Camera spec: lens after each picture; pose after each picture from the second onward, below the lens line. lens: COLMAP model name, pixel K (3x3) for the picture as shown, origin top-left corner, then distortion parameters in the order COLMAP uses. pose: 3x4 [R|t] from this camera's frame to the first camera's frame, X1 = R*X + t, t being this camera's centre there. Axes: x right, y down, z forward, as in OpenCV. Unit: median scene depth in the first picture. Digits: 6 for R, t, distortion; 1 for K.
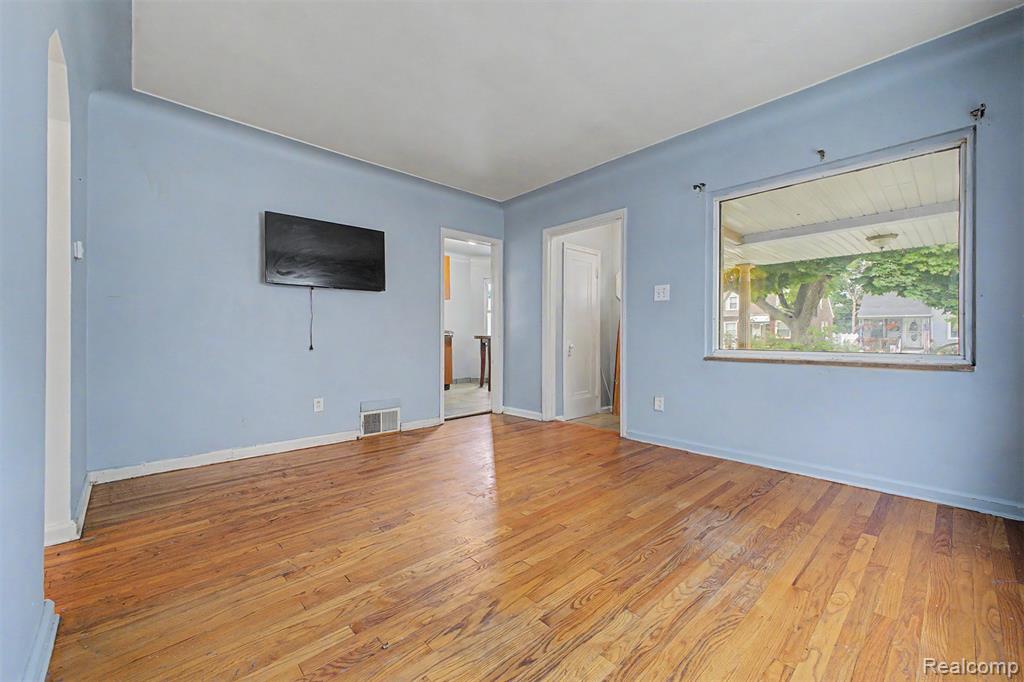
lens RADIAL K [[408.5, 0, 512.8], [0, 408.5, 335.6], [0, 0, 1]] dist [0.020024, -0.007425]
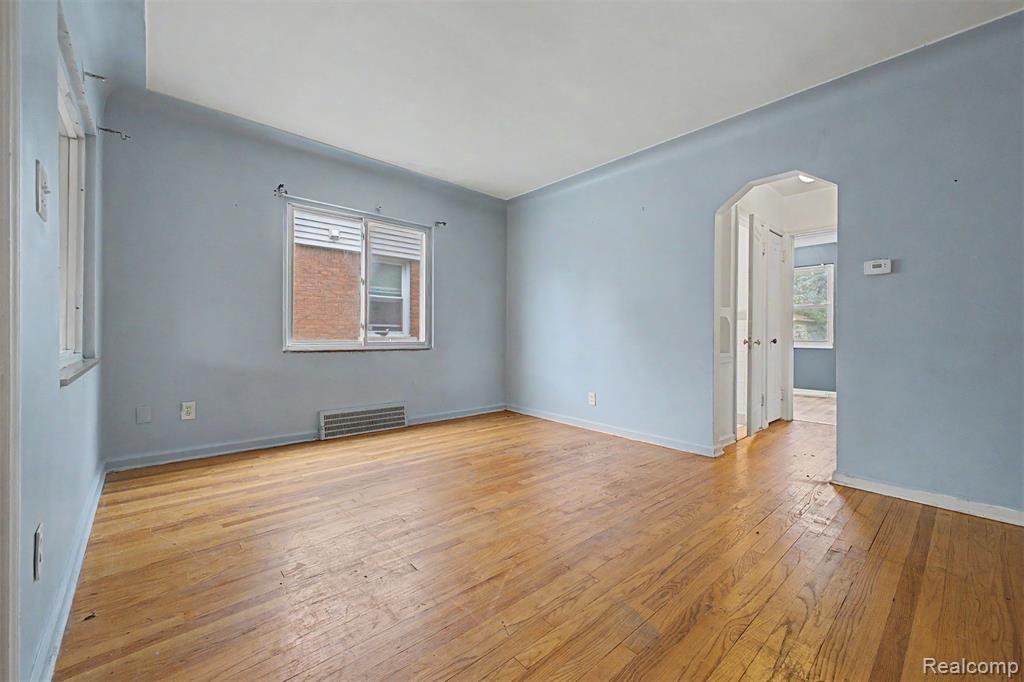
lens RADIAL K [[408.5, 0, 512.8], [0, 408.5, 335.6], [0, 0, 1]] dist [0.020024, -0.007425]
pose [[-0.999837, -0.007590, 0.016392, -0.001918], [-0.007569, 0.999970, 0.001352, 0.002594], [-0.016402, 0.001228, -0.999865, 1.480186]]
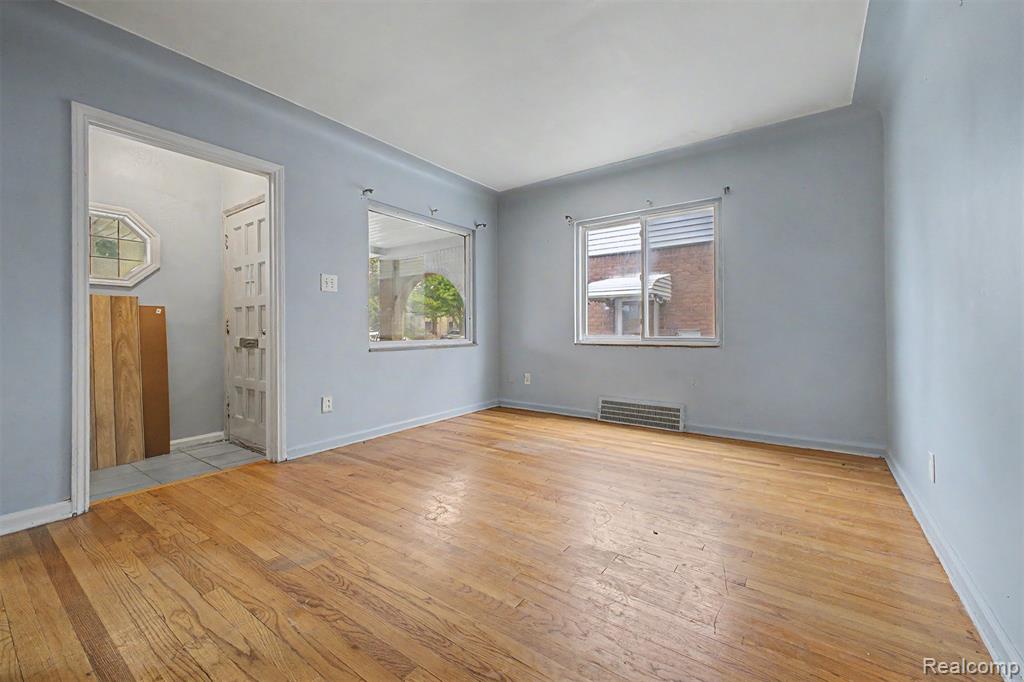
lens RADIAL K [[413.0, 0, 513.1], [0, 413.0, 327.8], [0, 0, 1]] dist [0.019524, -0.000182]
pose [[-0.195529, 0.004976, 0.980685, -0.715730], [0.004412, 0.999981, -0.004194, 0.002491], [-0.980688, 0.003506, -0.195547, 0.879848]]
